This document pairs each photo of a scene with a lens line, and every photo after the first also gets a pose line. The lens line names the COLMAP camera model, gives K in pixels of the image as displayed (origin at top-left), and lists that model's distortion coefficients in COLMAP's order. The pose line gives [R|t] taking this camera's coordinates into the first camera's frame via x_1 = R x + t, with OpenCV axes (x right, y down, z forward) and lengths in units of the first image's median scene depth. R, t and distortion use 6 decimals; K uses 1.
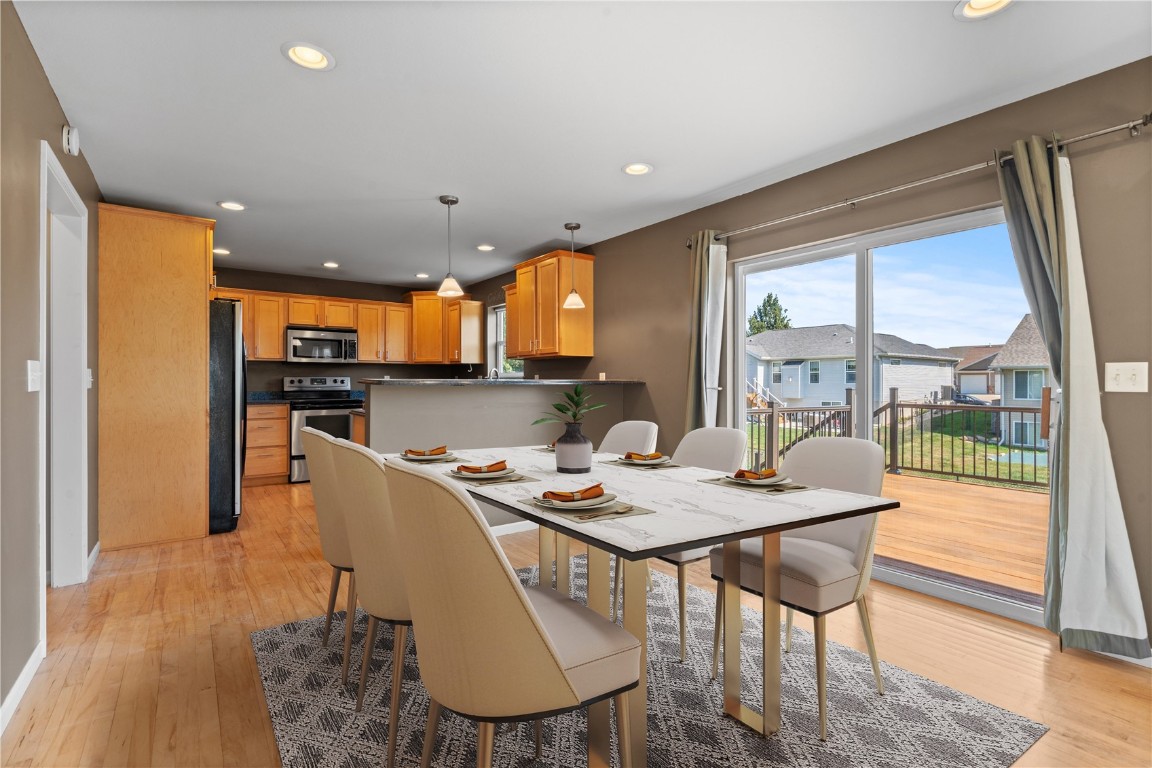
lens RADIAL K [[523.9, 0, 576.0], [0, 523.9, 384.0], [0, 0, 1]] dist [0.001639, 0.000230]
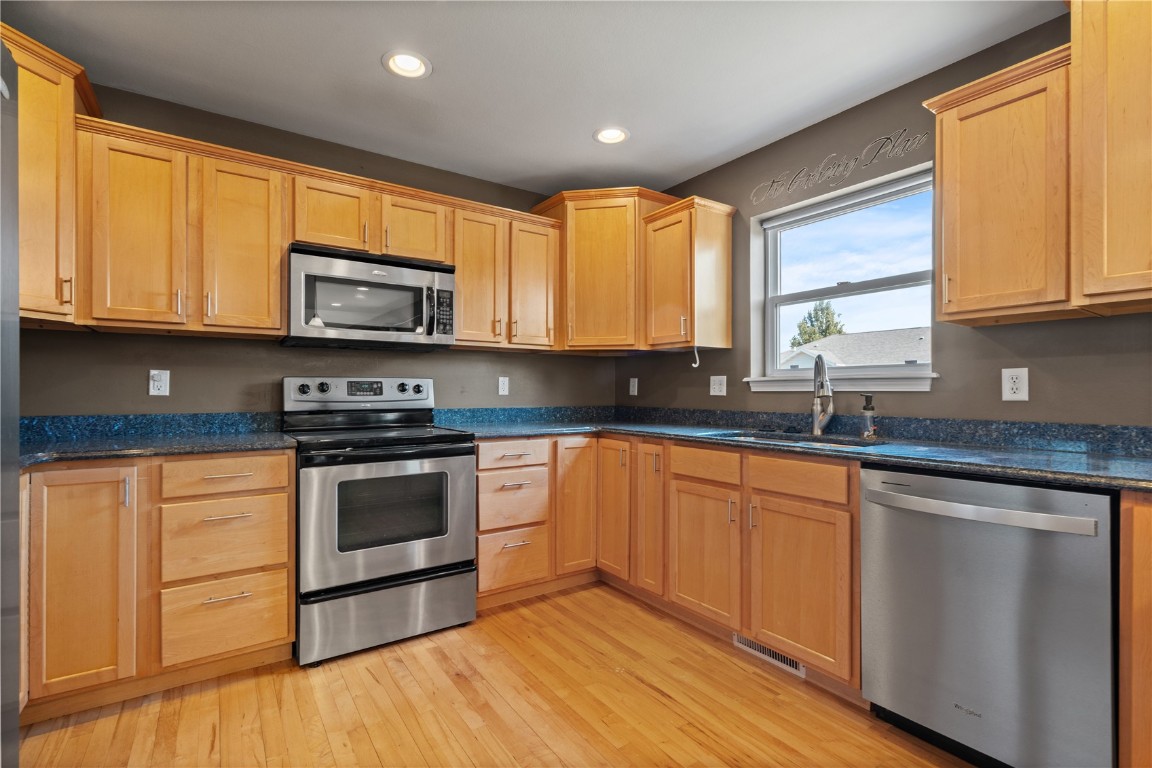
lens RADIAL K [[527.4, 0, 576.0], [0, 527.4, 393.2], [0, 0, 1]] dist [0.000146, 0.000262]
pose [[0.999569, 0.001496, -0.029311, -0.311649], [-0.001566, 0.999996, -0.002359, -0.000082], [0.029307, 0.002404, 0.999568, 0.584799]]
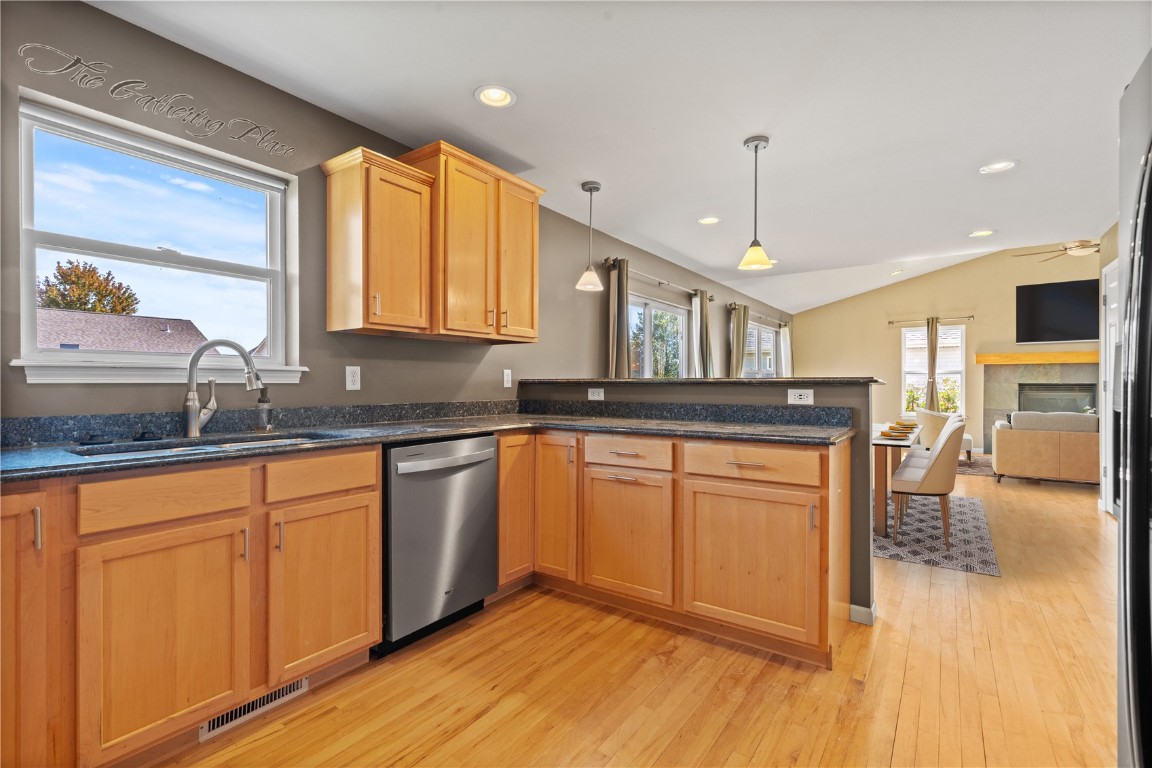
lens RADIAL K [[523.9, 0, 576.0], [0, 523.9, 384.0], [0, 0, 1]] dist [0.001639, 0.000230]
pose [[-0.319736, -0.001081, 0.947506, -2.778265], [0.004404, 0.999987, 0.002627, -0.023720], [-0.947497, 0.005013, -0.319727, 3.951011]]
